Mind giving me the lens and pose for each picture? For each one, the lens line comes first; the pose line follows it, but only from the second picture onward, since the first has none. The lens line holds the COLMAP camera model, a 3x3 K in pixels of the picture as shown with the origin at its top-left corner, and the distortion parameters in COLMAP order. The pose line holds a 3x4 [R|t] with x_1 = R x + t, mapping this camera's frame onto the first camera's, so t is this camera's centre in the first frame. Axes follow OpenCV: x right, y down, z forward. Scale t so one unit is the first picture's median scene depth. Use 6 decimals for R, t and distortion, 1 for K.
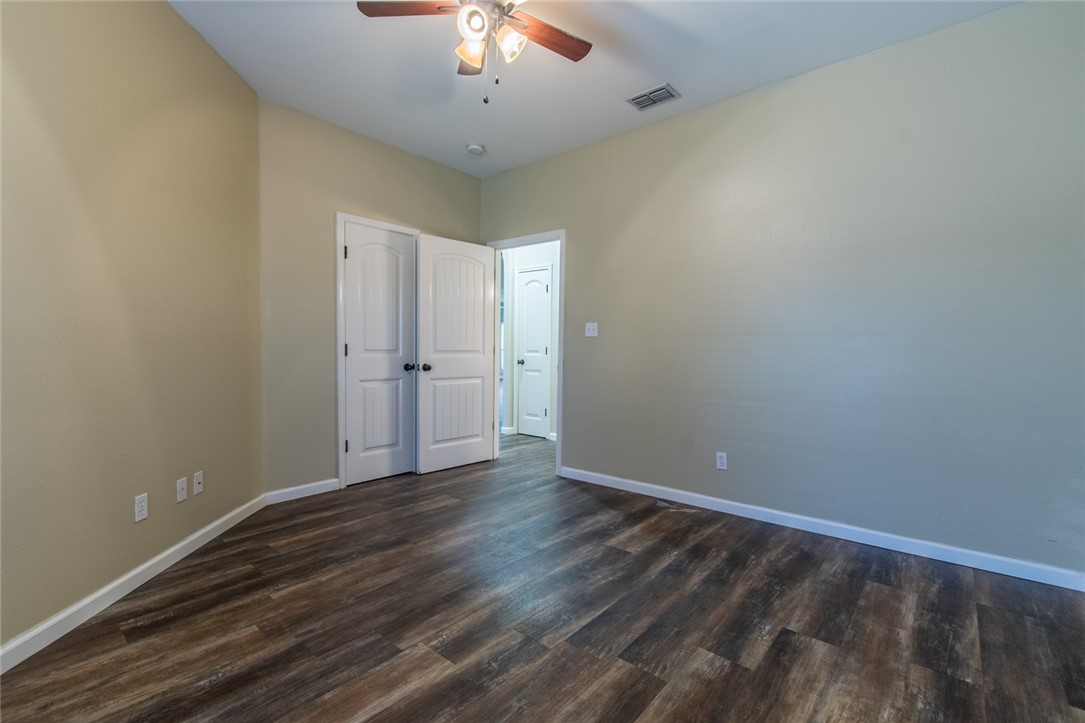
lens RADIAL K [[485.3, 0, 542.0], [0, 485.3, 358.3], [0, 0, 1]] dist [0.002970, 0.000340]
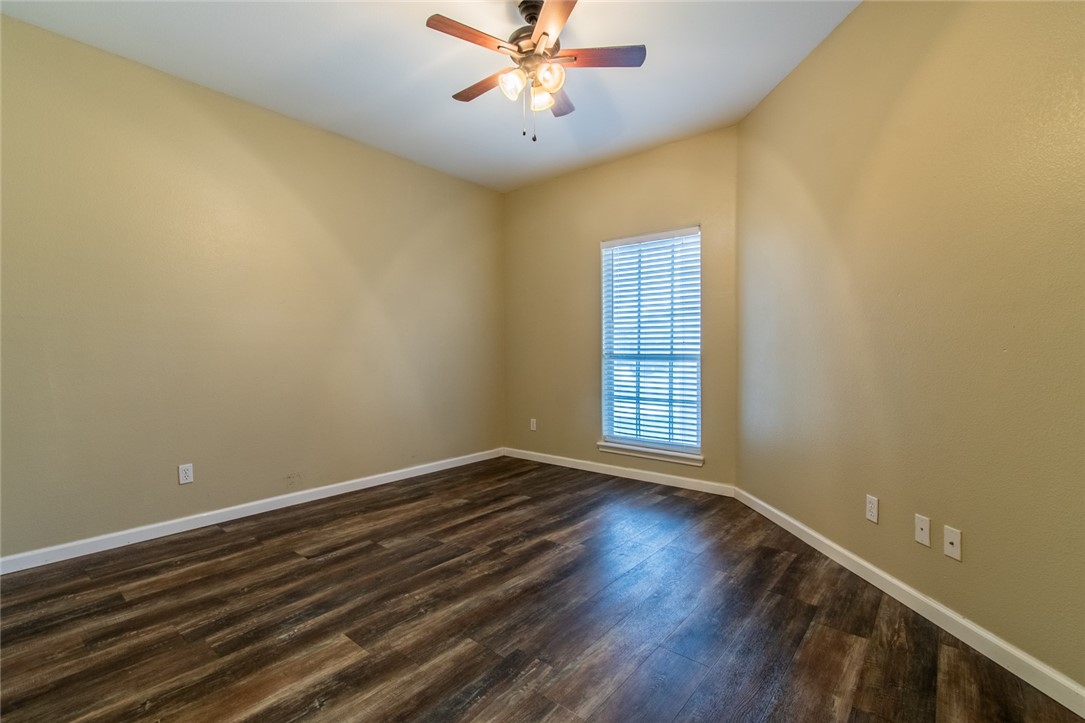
lens RADIAL K [[485.3, 0, 541.3], [0, 485.3, 350.1], [0, 0, 1]] dist [0.002970, 0.000340]
pose [[-0.999968, -0.005393, -0.005902, -0.119429], [-0.005476, 0.999884, 0.014200, -0.040234], [0.005825, 0.014232, -0.999882, 2.065741]]
